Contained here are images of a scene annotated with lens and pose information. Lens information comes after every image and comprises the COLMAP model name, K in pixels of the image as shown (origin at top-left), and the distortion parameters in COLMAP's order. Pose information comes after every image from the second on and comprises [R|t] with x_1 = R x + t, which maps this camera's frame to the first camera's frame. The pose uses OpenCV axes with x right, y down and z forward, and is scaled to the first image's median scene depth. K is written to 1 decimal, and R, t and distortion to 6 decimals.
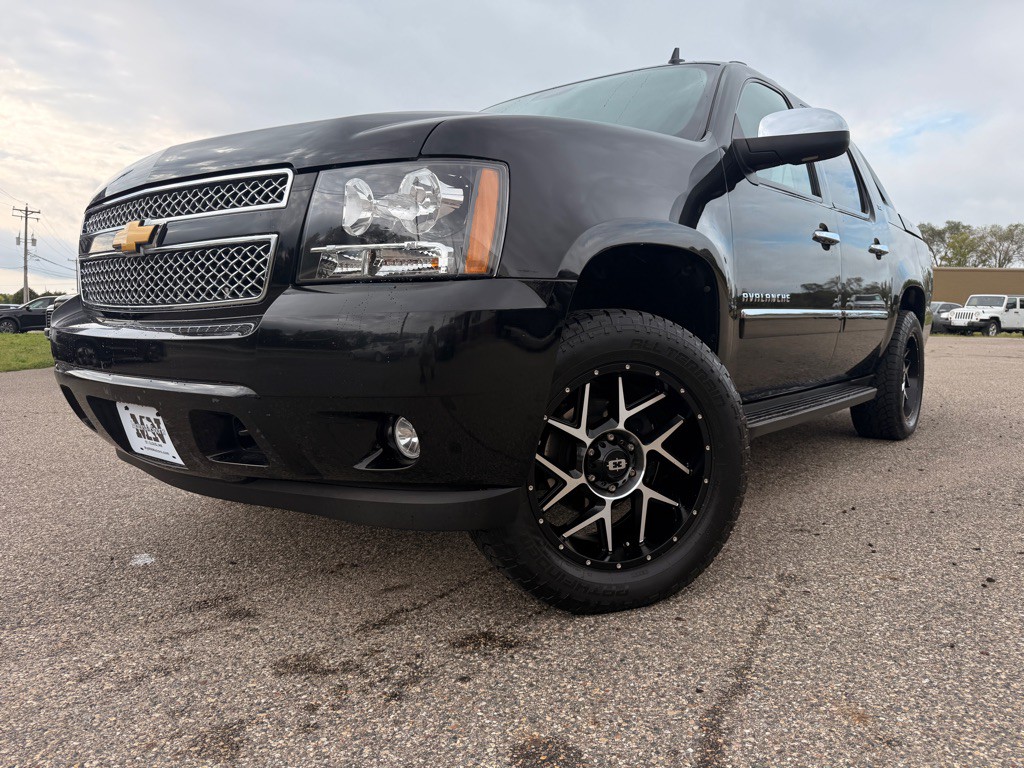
lens RADIAL K [[731.3, 0, 514.7], [0, 731.3, 380.9], [0, 0, 1]] dist [0.000698, -0.005938]
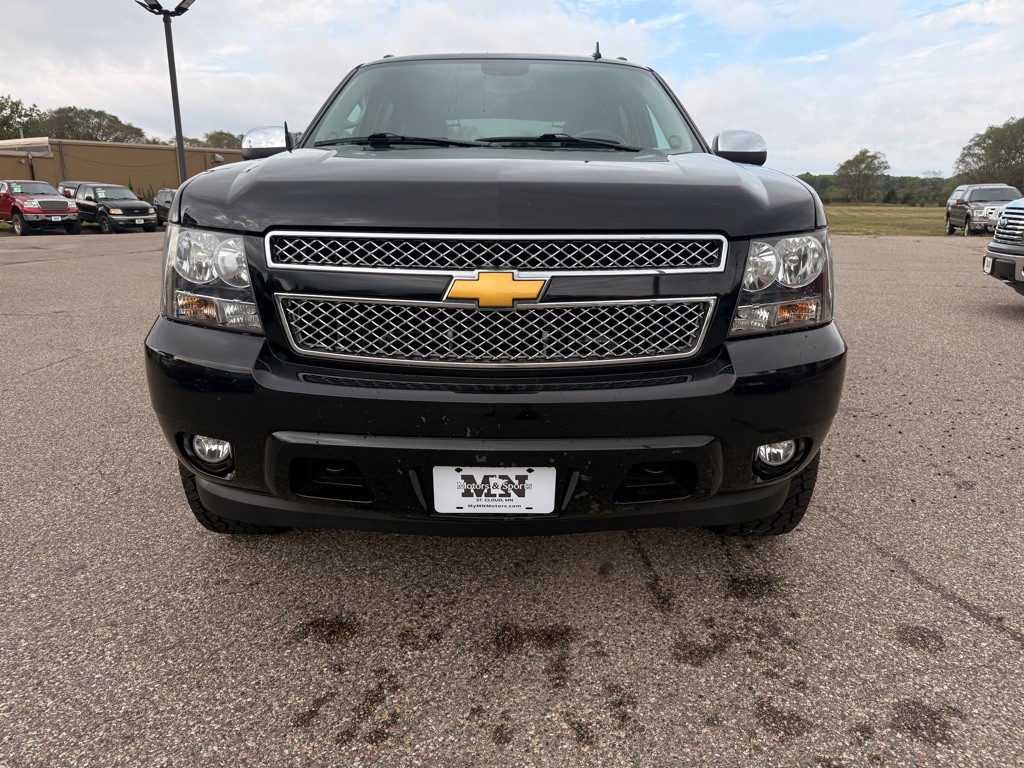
lens RADIAL K [[731.3, 0, 514.7], [0, 731.3, 380.9], [0, 0, 1]] dist [0.000698, -0.005938]
pose [[0.766831, -0.135528, 0.627377, -1.266758], [0.038112, 0.985343, 0.166274, -0.269932], [-0.640716, -0.103594, 0.760757, 0.341487]]
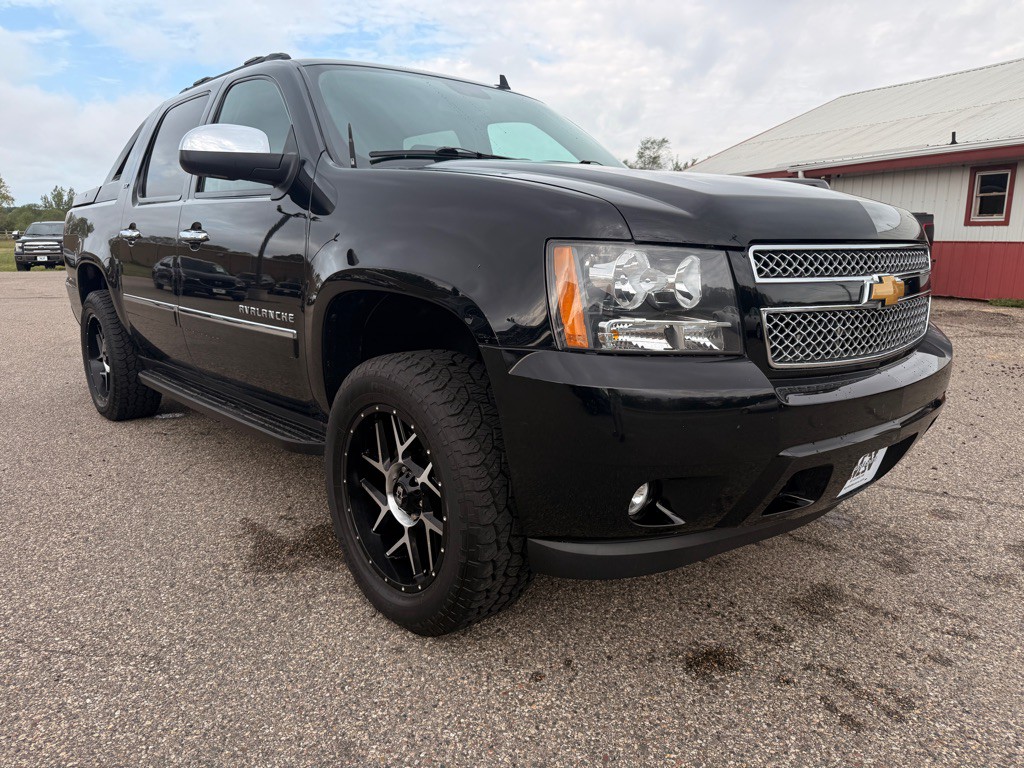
lens RADIAL K [[731.3, 0, 514.7], [0, 731.3, 380.9], [0, 0, 1]] dist [0.000698, -0.005938]
pose [[0.149777, -0.177114, 0.972727, -1.948656], [0.081282, 0.982700, 0.166414, -0.334149], [-0.985373, 0.054141, 0.161582, 1.621184]]
